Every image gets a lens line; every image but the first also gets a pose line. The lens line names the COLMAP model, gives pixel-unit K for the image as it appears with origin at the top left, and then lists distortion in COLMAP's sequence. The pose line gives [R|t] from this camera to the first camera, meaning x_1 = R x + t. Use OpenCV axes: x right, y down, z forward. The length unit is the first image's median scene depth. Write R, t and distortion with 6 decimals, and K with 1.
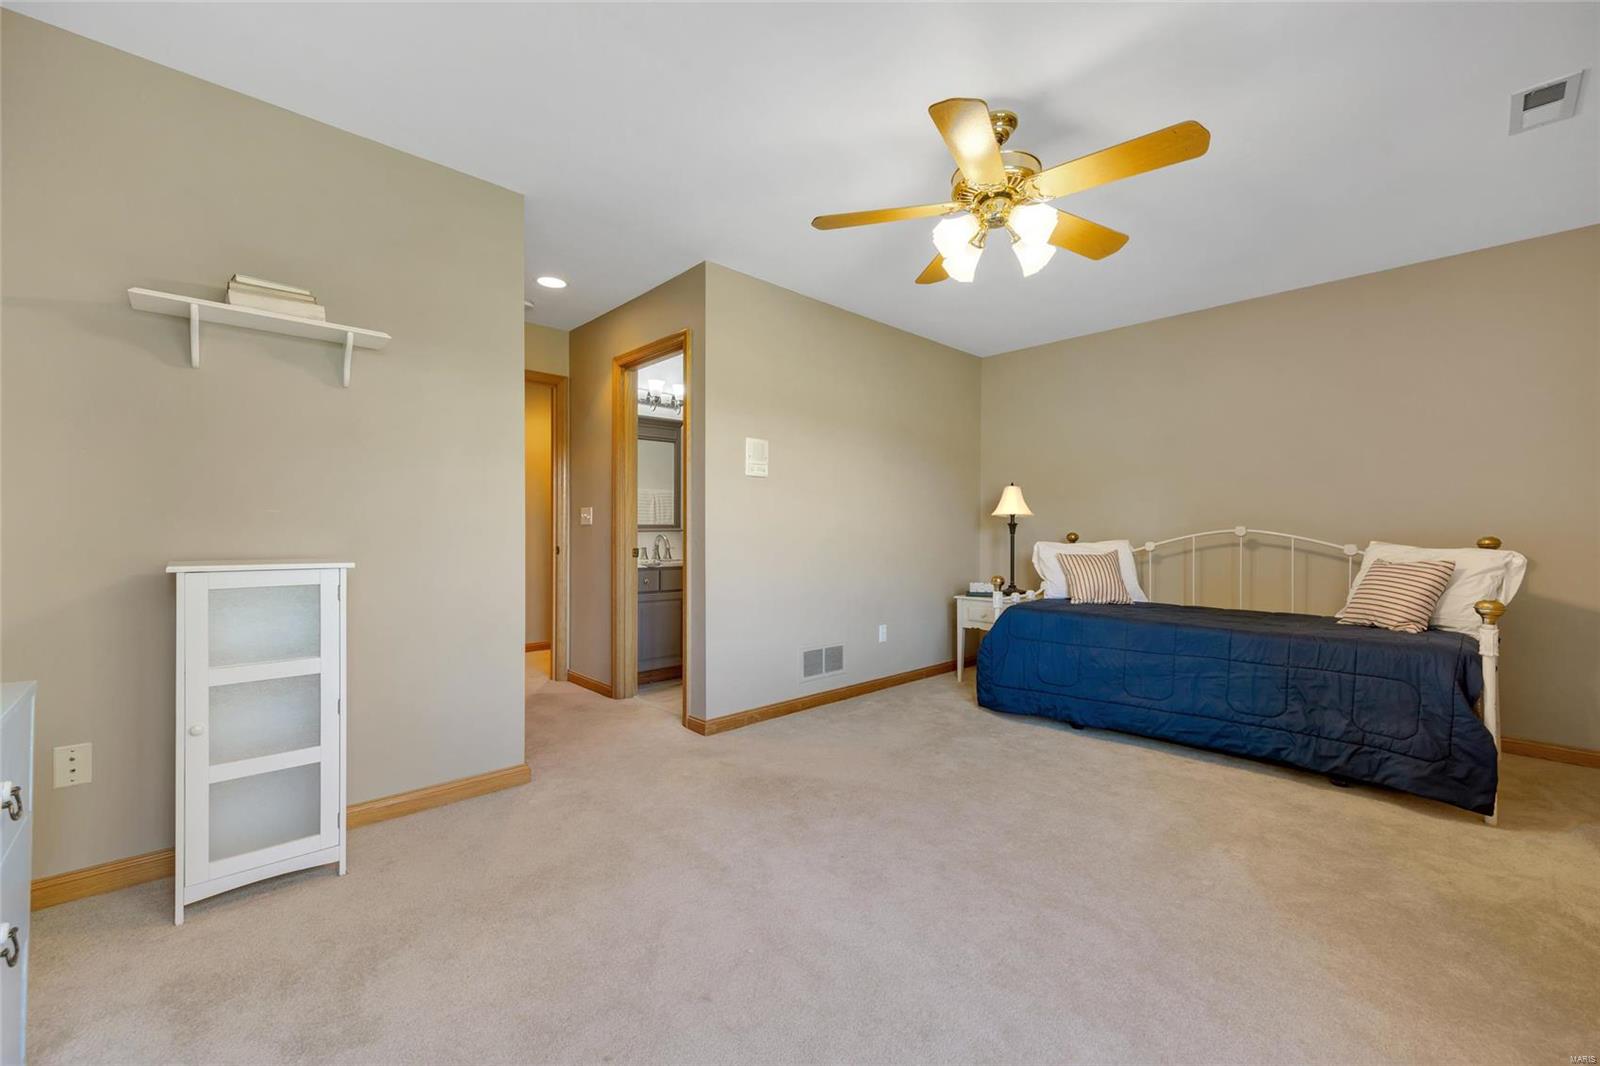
lens RADIAL K [[647.3, 0, 814.9], [0, 647.3, 534.3], [0, 0, 1]] dist [0.009545, -0.001724]
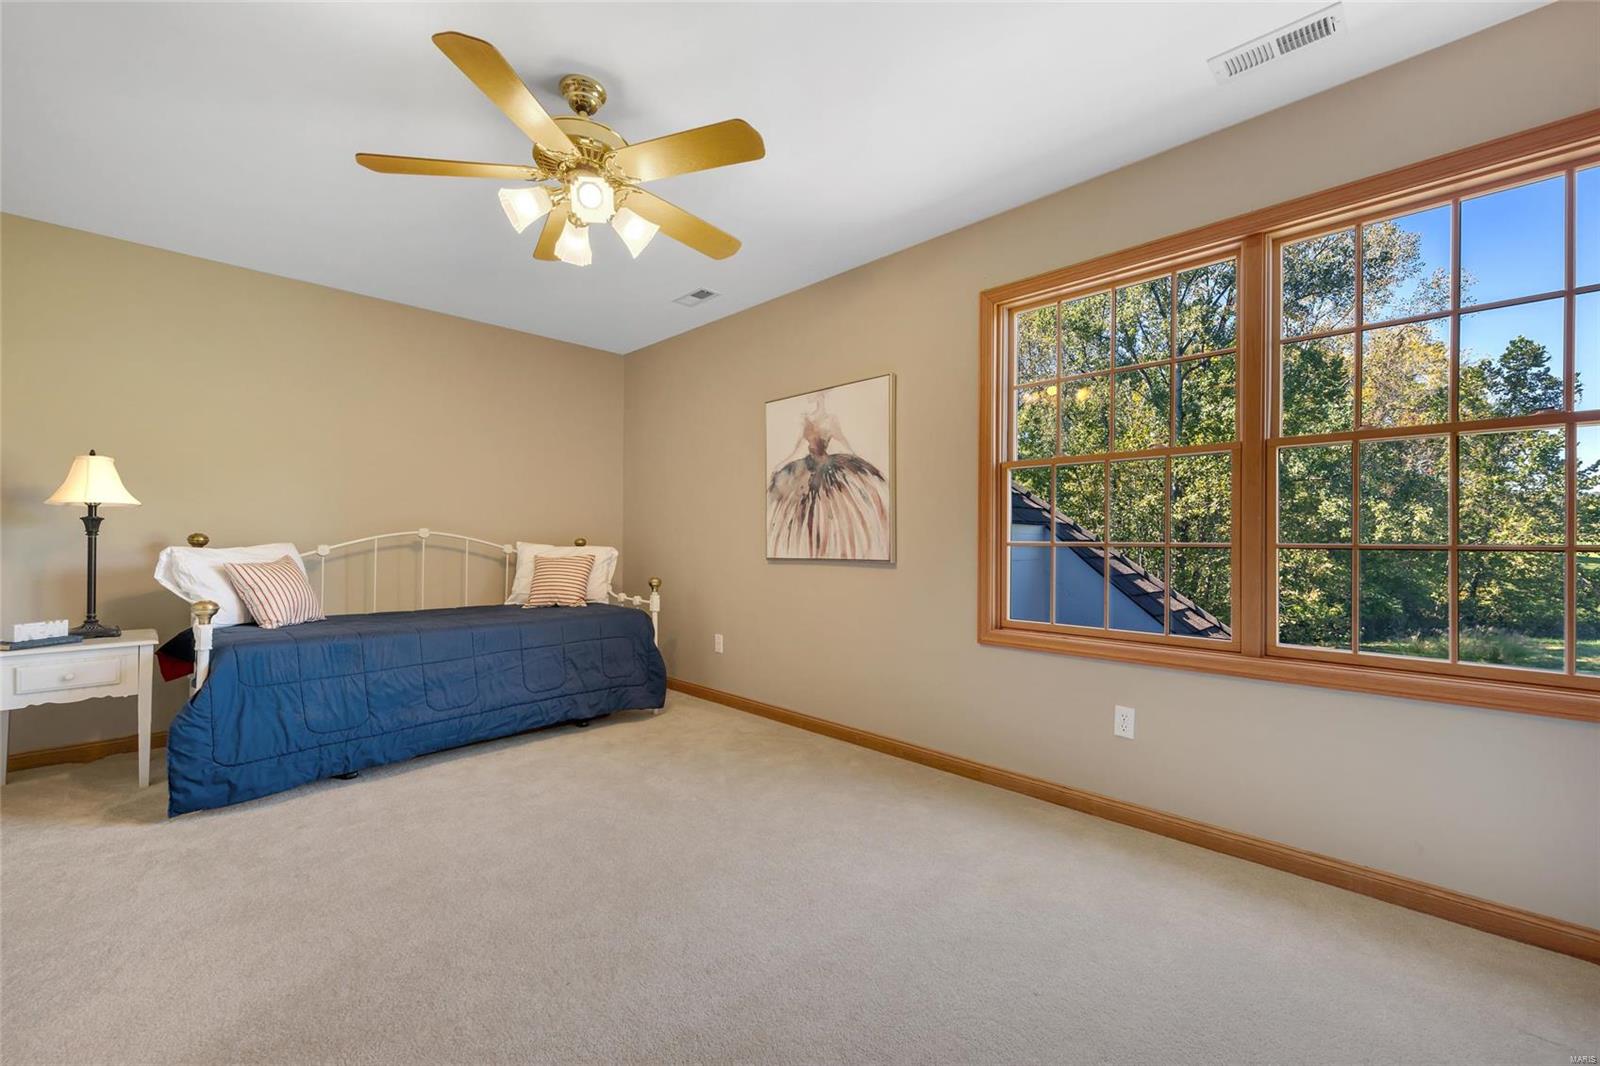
lens RADIAL K [[647.3, 0, 810.3], [0, 647.3, 535.2], [0, 0, 1]] dist [0.009545, -0.001724]
pose [[-0.015857, 0.001647, 0.999873, -0.465491], [-0.003235, 0.999993, -0.001698, -0.002538], [-0.999869, -0.003262, -0.015852, 0.499430]]
